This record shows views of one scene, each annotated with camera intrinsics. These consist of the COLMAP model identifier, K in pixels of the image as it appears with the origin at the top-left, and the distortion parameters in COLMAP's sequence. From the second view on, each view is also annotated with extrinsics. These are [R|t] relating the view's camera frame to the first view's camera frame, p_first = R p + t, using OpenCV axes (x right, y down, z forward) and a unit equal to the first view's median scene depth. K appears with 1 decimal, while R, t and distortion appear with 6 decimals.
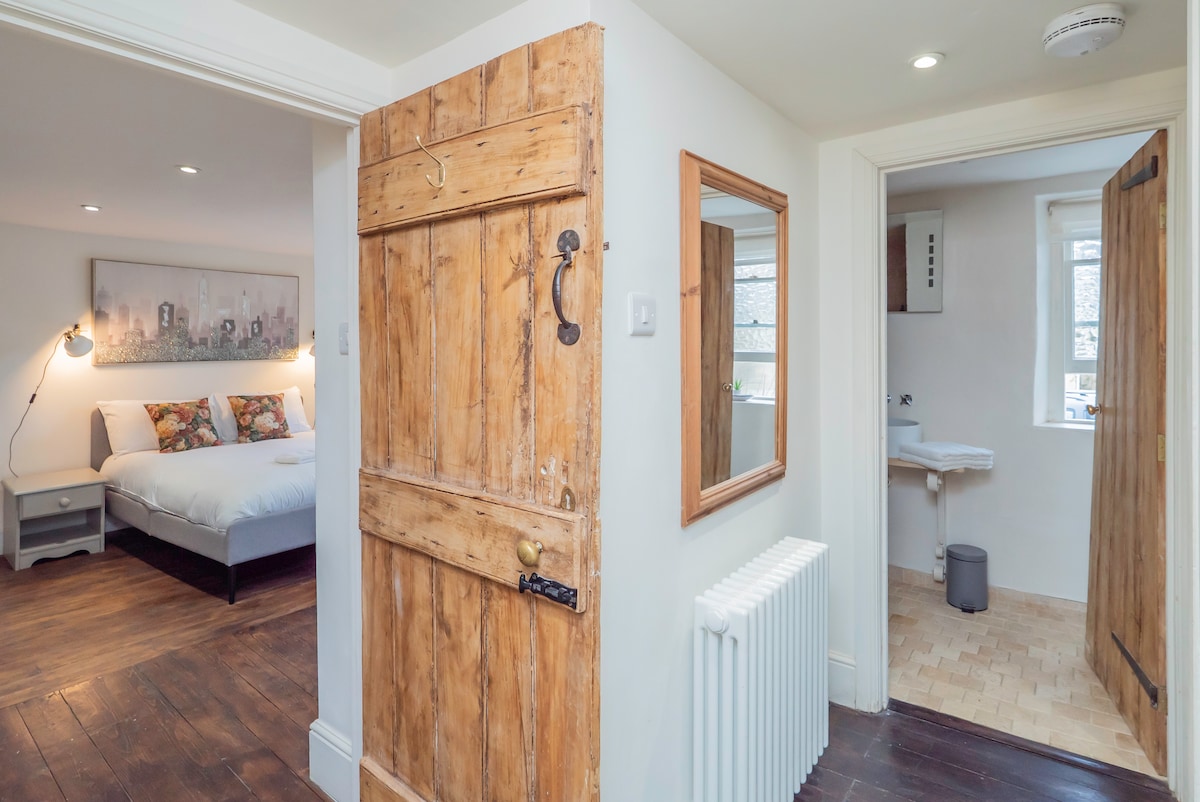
lens RADIAL K [[614.6, 0, 597.3], [0, 614.6, 360.1], [0, 0, 1]] dist [0.000751, 0.000949]
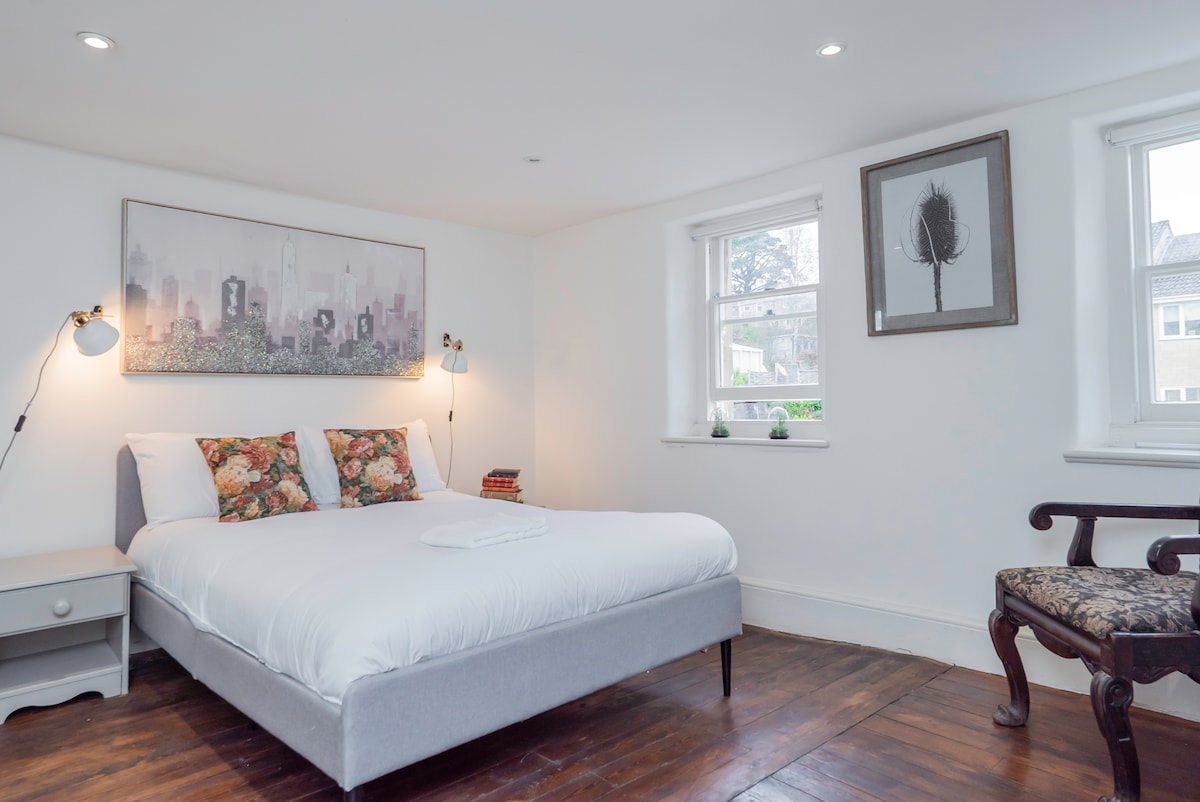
lens RADIAL K [[733.9, 0, 598.6], [0, 733.9, 395.4], [0, 0, 1]] dist [0.004863, -0.000769]
pose [[0.986801, -0.010023, -0.161625, -0.226464], [0.004997, 0.999492, -0.031469, 0.051391], [0.161859, 0.030246, 0.986350, 0.342590]]
